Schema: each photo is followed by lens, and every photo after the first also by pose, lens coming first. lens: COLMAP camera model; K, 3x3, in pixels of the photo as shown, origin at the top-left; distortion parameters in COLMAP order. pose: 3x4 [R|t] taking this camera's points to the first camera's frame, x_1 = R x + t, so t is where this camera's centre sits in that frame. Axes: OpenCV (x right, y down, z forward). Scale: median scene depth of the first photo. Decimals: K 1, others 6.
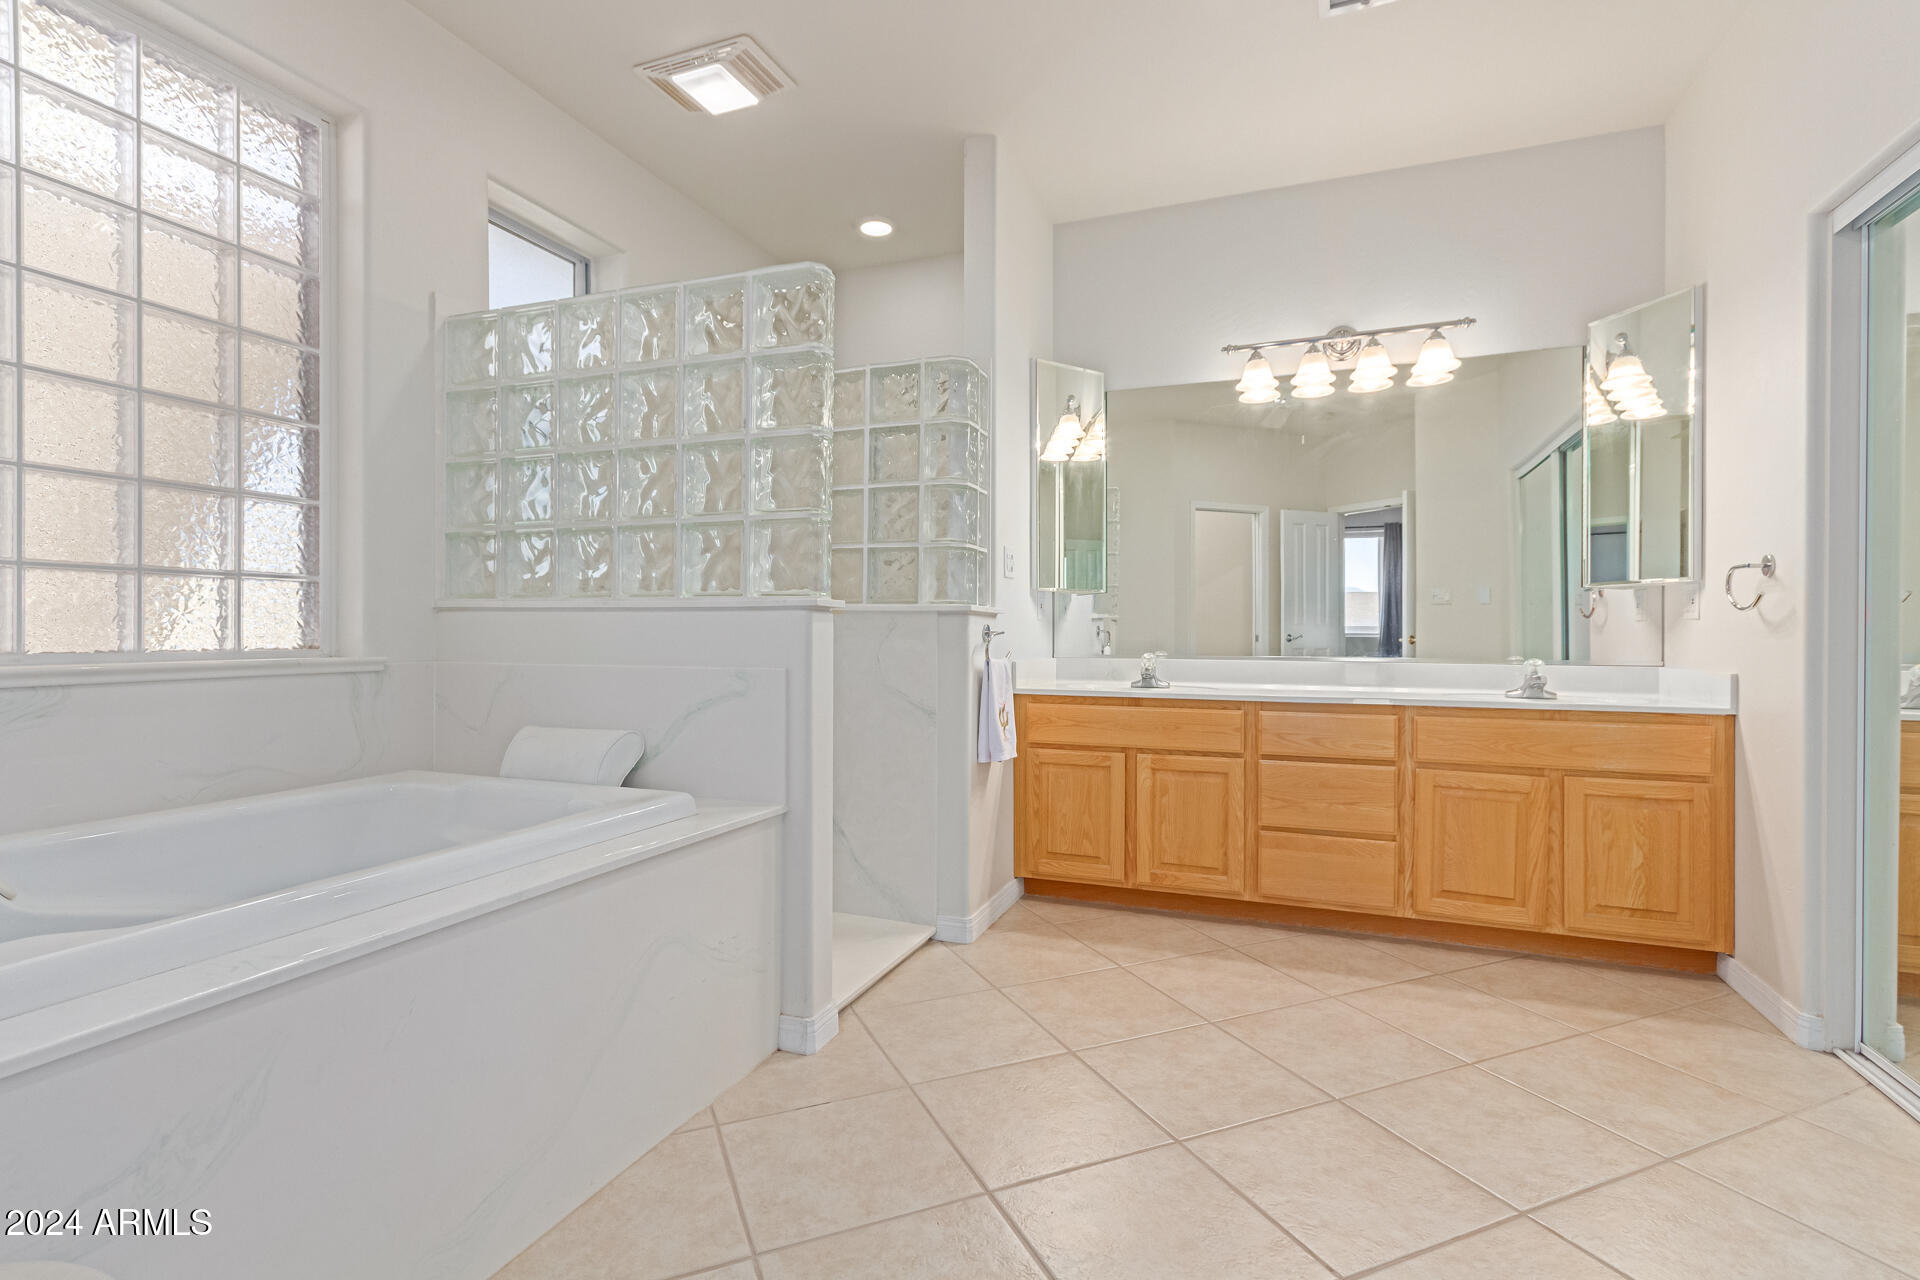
lens RADIAL K [[952.2, 0, 960.8], [0, 952.2, 627.1], [0, 0, 1]] dist [-0.000345, 0.000052]
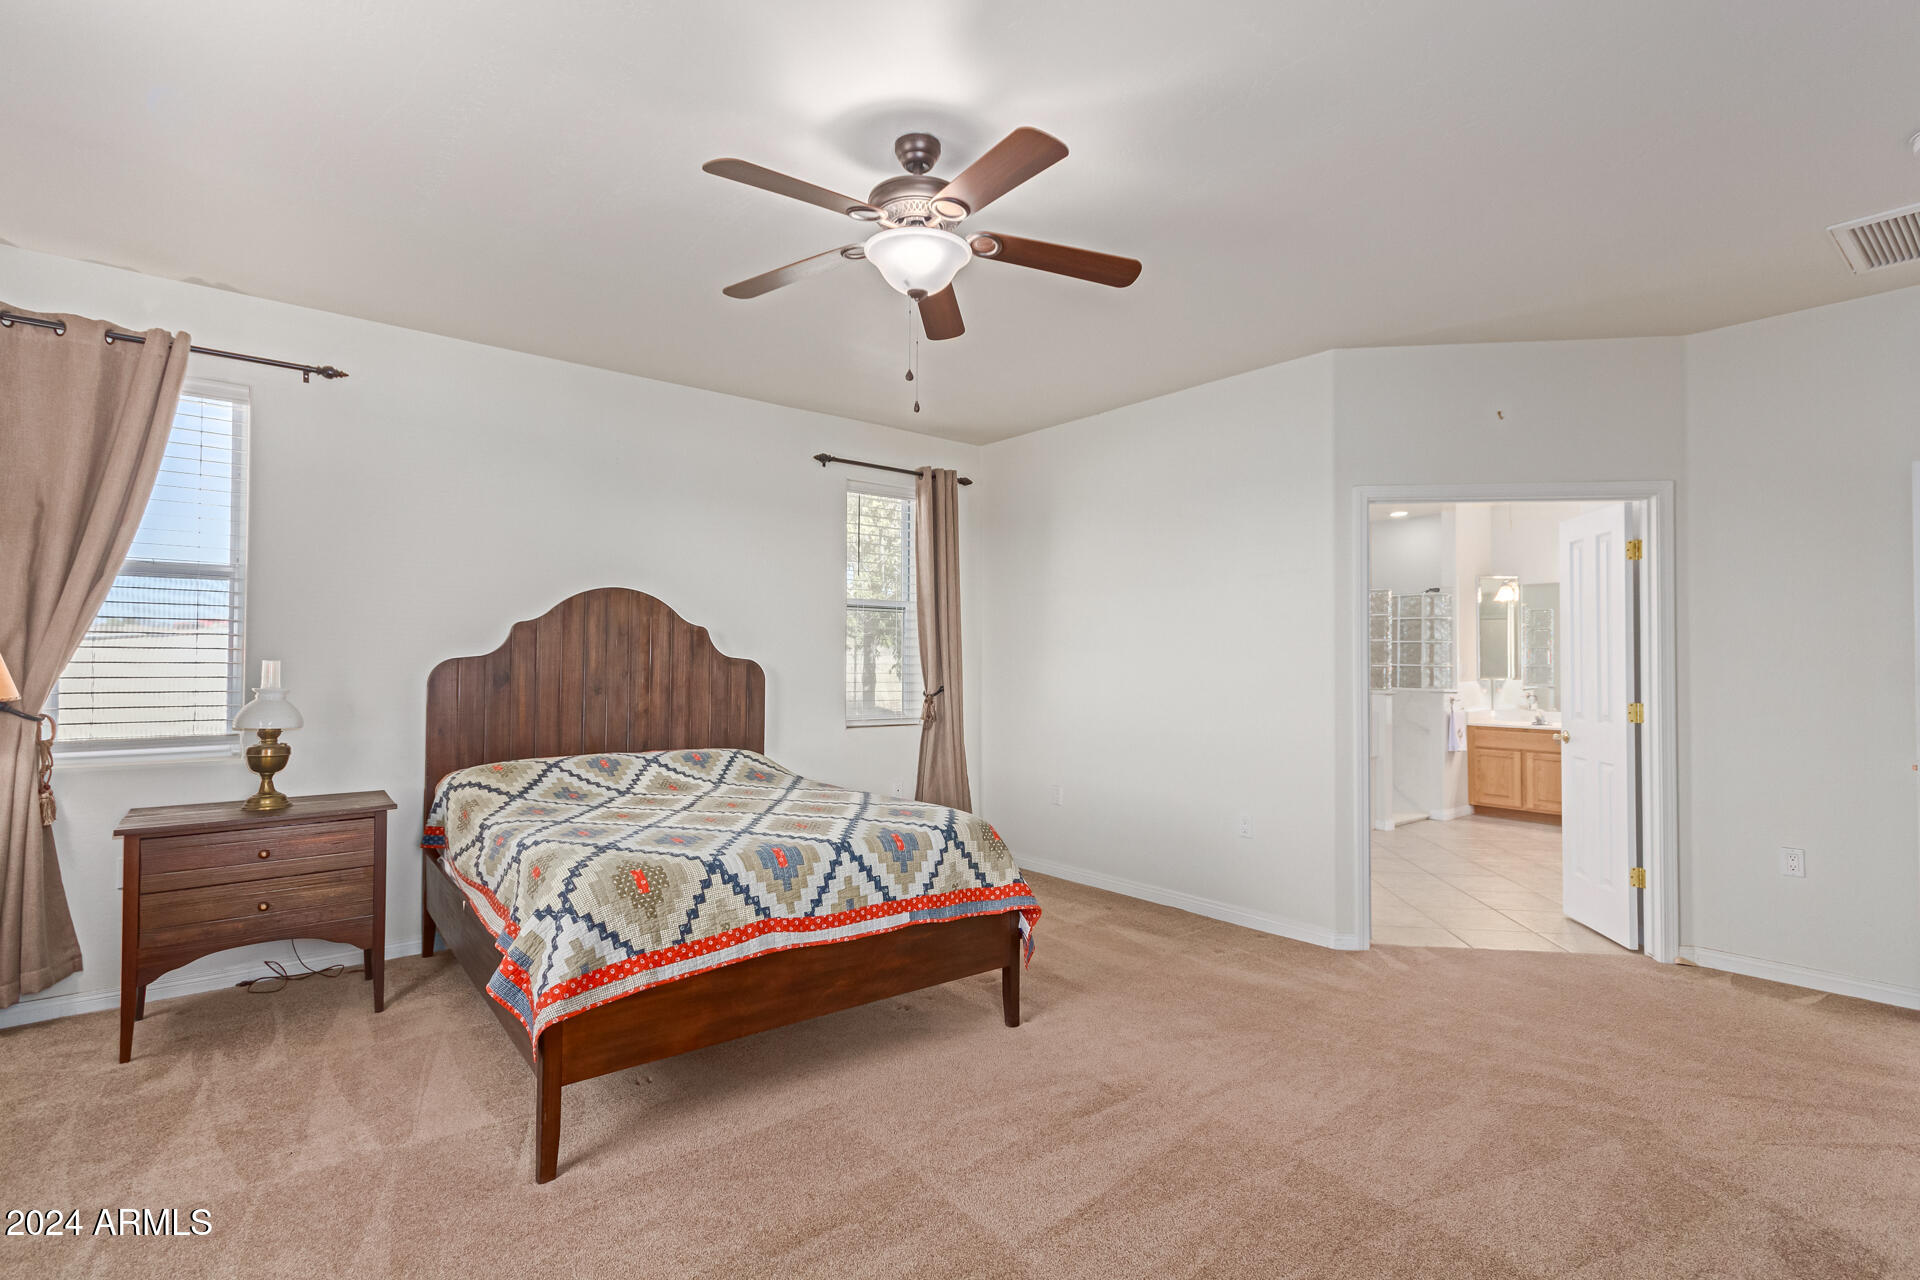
lens RADIAL K [[952.2, 0, 953.1], [0, 952.2, 636.1], [0, 0, 1]] dist [-0.000345, 0.000052]
pose [[0.874182, -0.010370, -0.485488, 0.094275], [-0.002809, 0.999647, -0.026410, -0.088554], [0.485590, 0.024451, 0.873845, -1.764627]]
